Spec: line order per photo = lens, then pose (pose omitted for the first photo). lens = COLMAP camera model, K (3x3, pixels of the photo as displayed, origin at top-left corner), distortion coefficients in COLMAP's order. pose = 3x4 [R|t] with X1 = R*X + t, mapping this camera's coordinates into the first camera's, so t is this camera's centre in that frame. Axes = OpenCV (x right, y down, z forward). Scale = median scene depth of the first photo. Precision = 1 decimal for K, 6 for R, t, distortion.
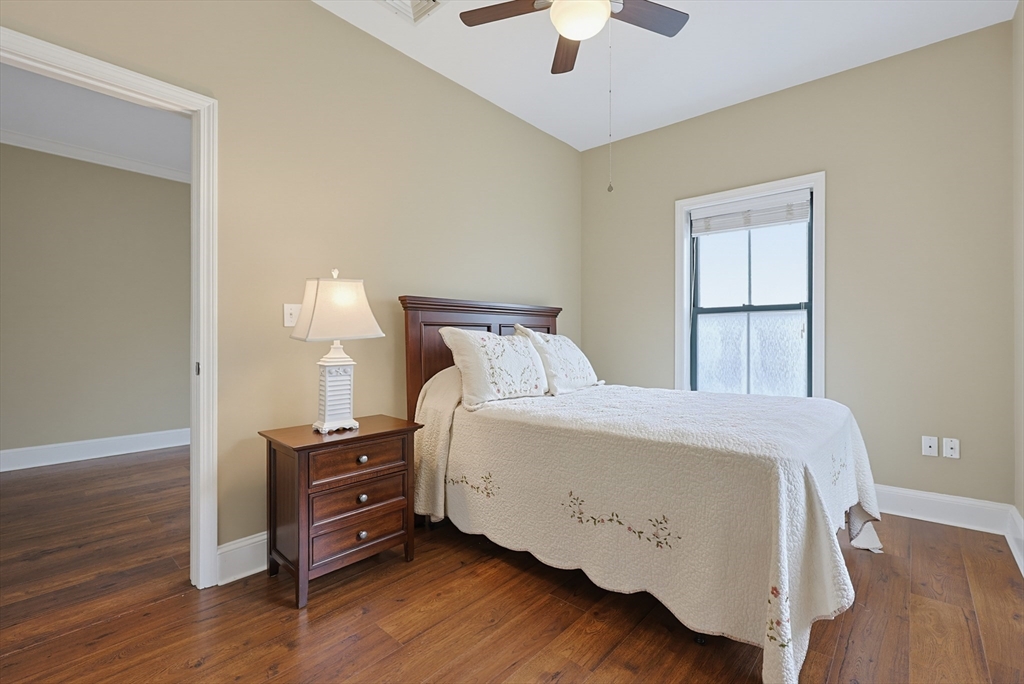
lens RADIAL K [[438.6, 0, 510.6], [0, 438.6, 335.3], [0, 0, 1]] dist [0.000027, 0.000075]
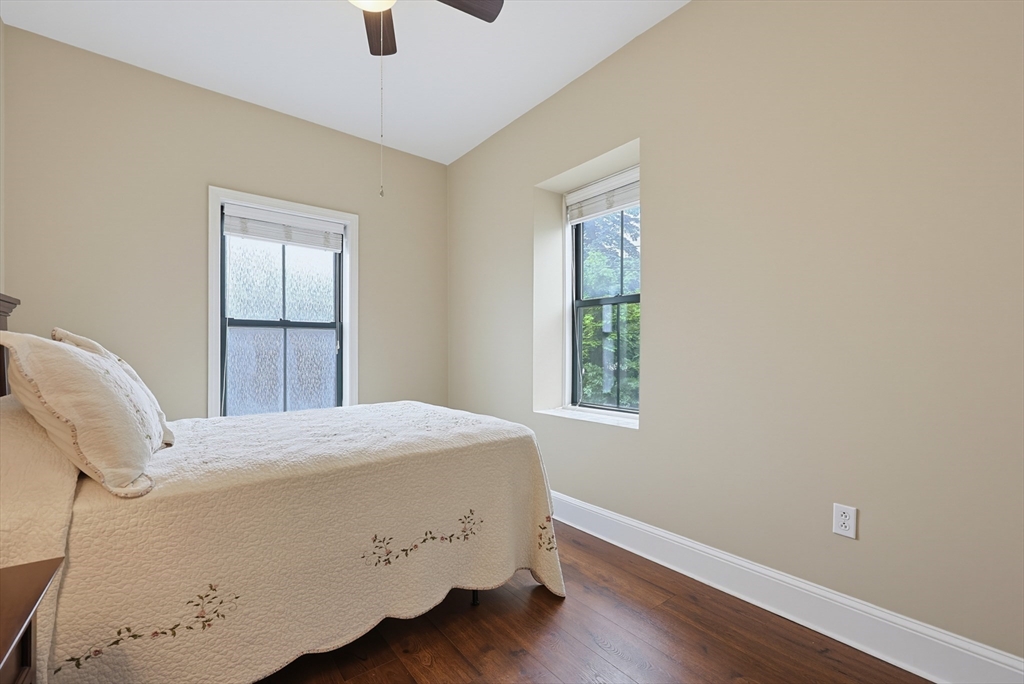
lens RADIAL K [[450.9, 0, 511.1], [0, 450.9, 348.9], [0, 0, 1]] dist [0.002207, 0.000058]
pose [[0.178311, 0.007073, 0.983949, -0.505210], [-0.006762, 0.999959, -0.005963, -0.002356], [-0.983951, -0.005590, 0.178352, 0.434639]]
